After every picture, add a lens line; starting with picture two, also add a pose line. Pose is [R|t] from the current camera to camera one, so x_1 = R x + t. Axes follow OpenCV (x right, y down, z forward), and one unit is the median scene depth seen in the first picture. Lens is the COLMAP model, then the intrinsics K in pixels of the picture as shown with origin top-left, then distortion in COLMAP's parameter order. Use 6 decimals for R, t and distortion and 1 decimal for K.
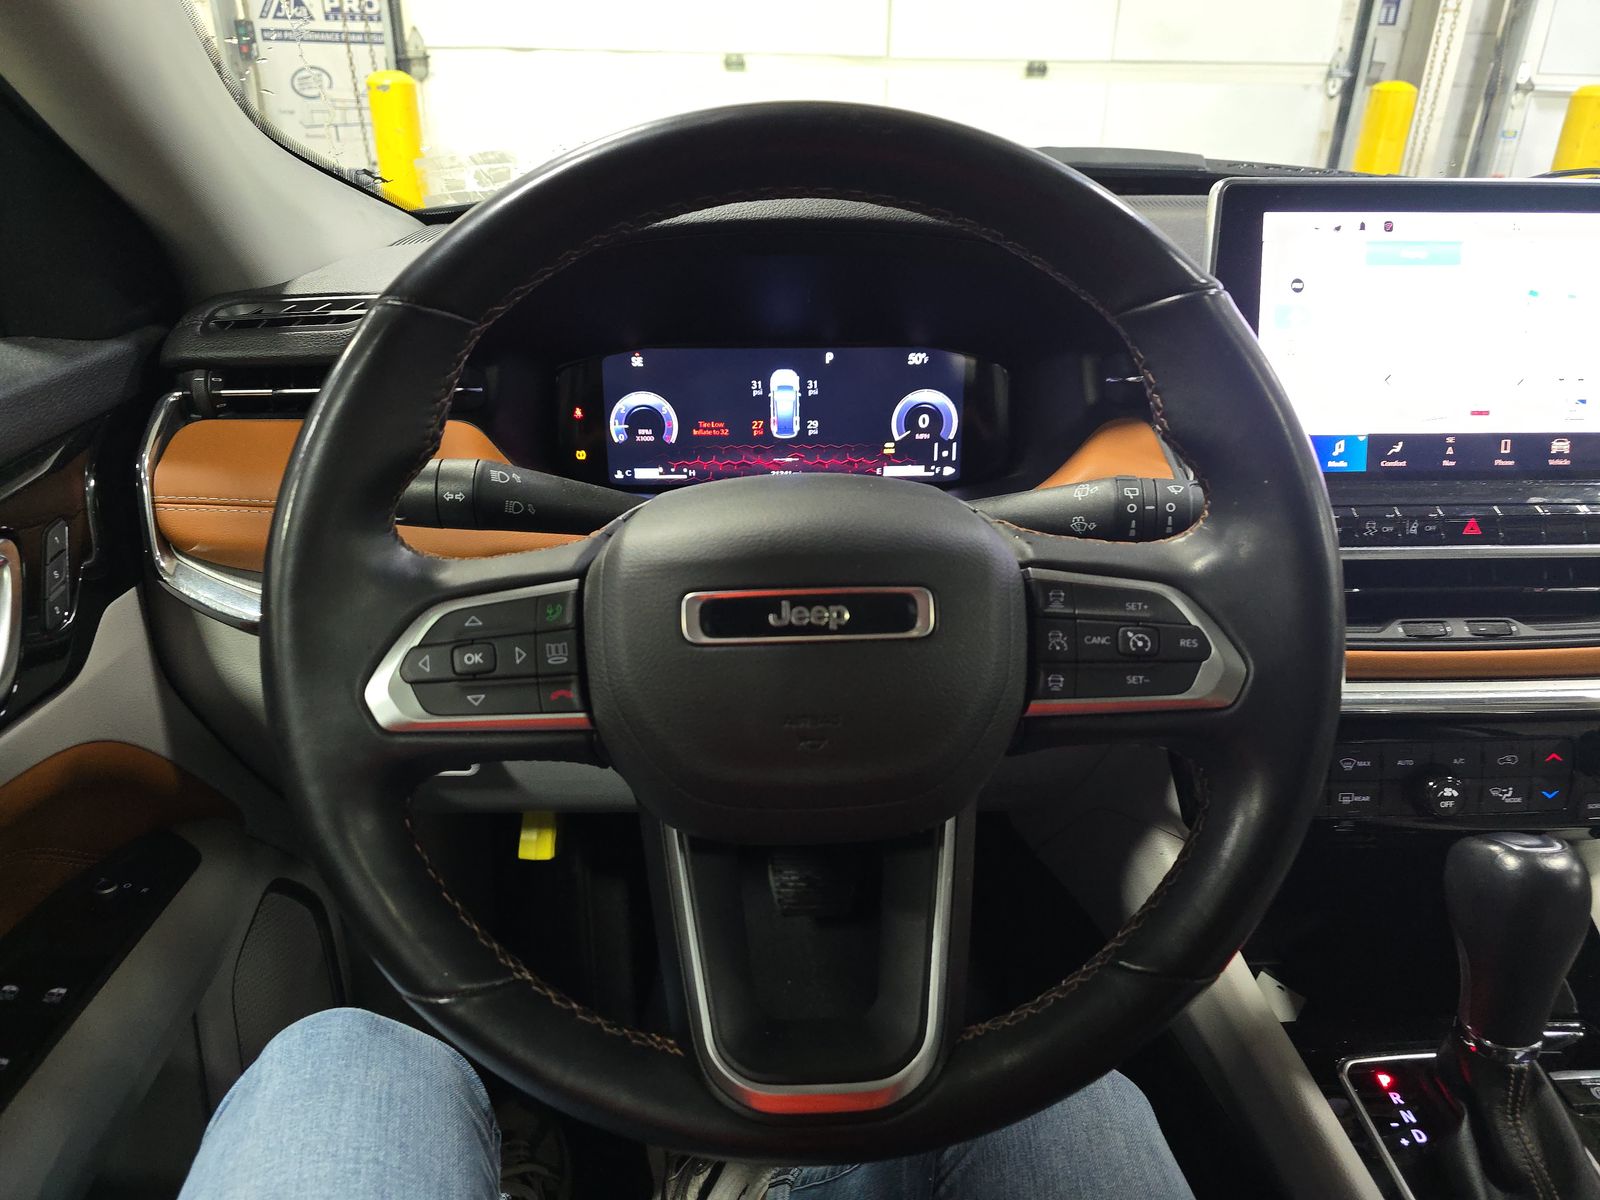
lens RADIAL K [[1063.1, 0, 798.6], [0, 1063.1, 636.0], [0, 0, 1]] dist [0.056523, -0.080502]
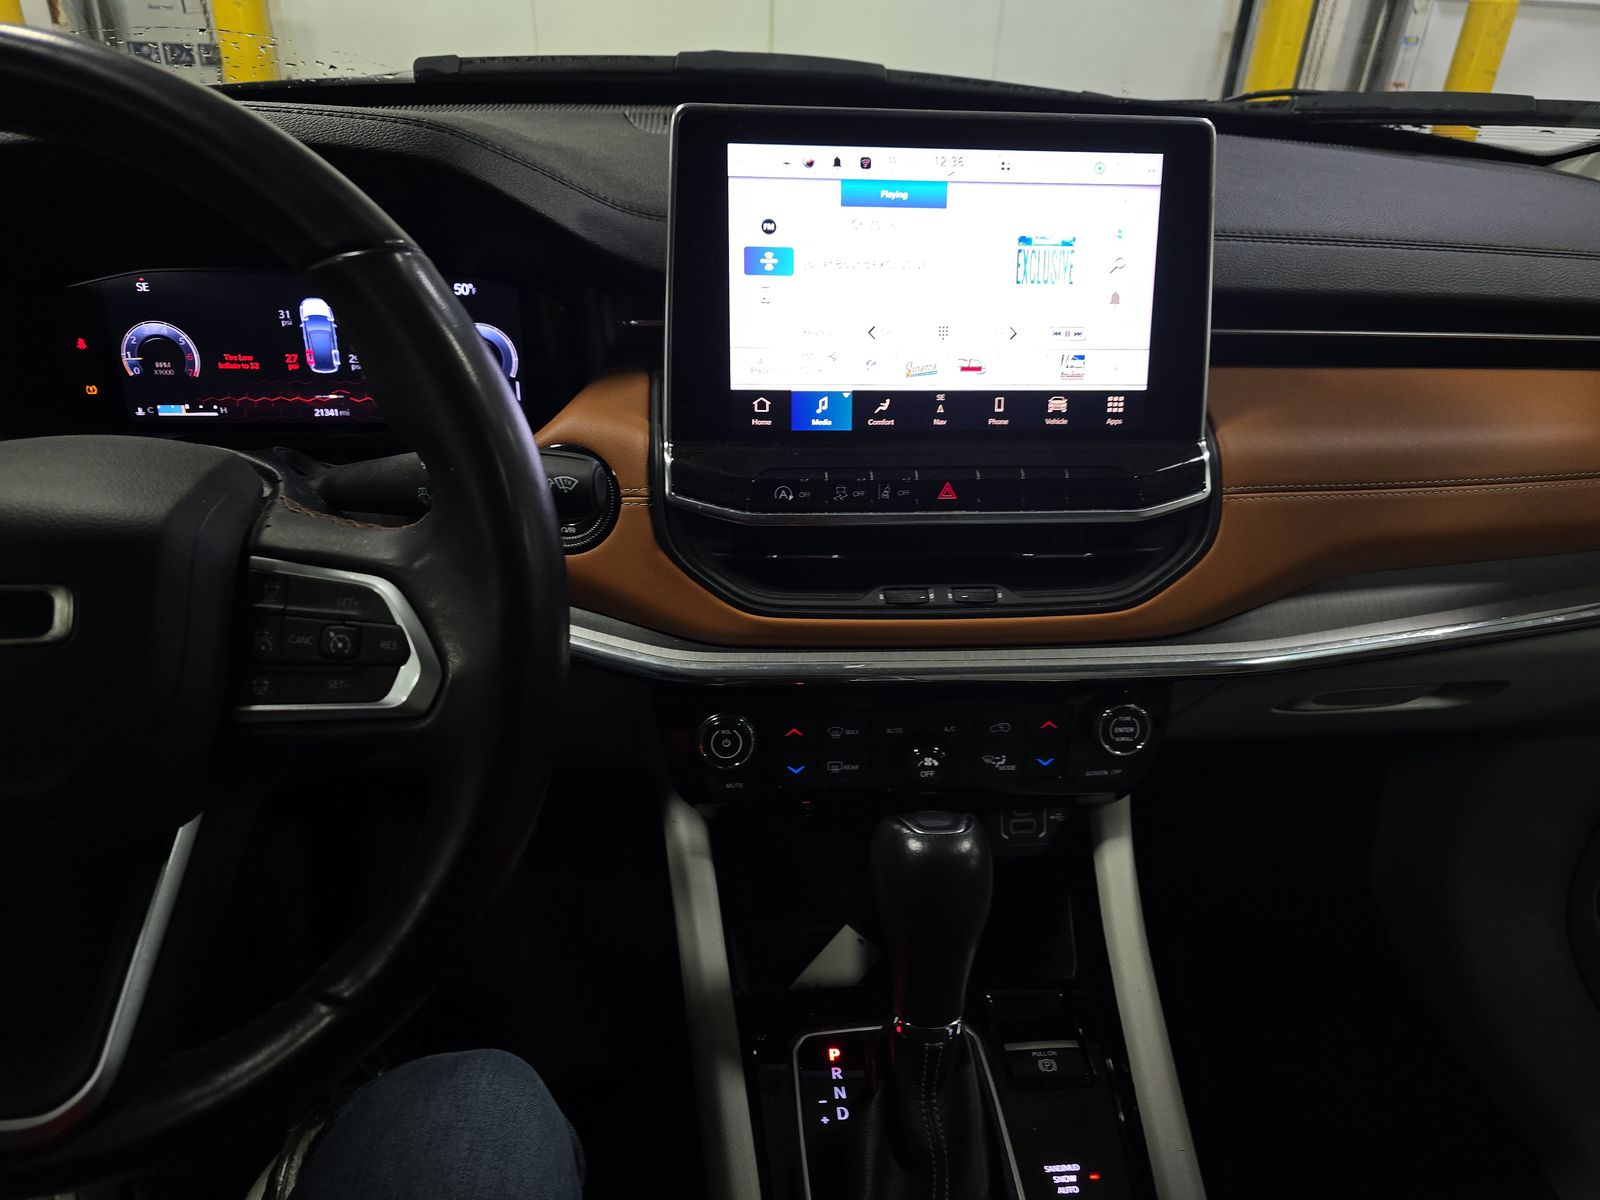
lens RADIAL K [[1063.1, 0, 798.6], [0, 1063.1, 636.0], [0, 0, 1]] dist [0.056523, -0.080502]
pose [[0.998339, 0.000136, 0.057615, 0.425939], [-0.005131, 0.996234, 0.086558, -0.052834], [-0.057387, -0.086710, 0.994579, 0.045587]]
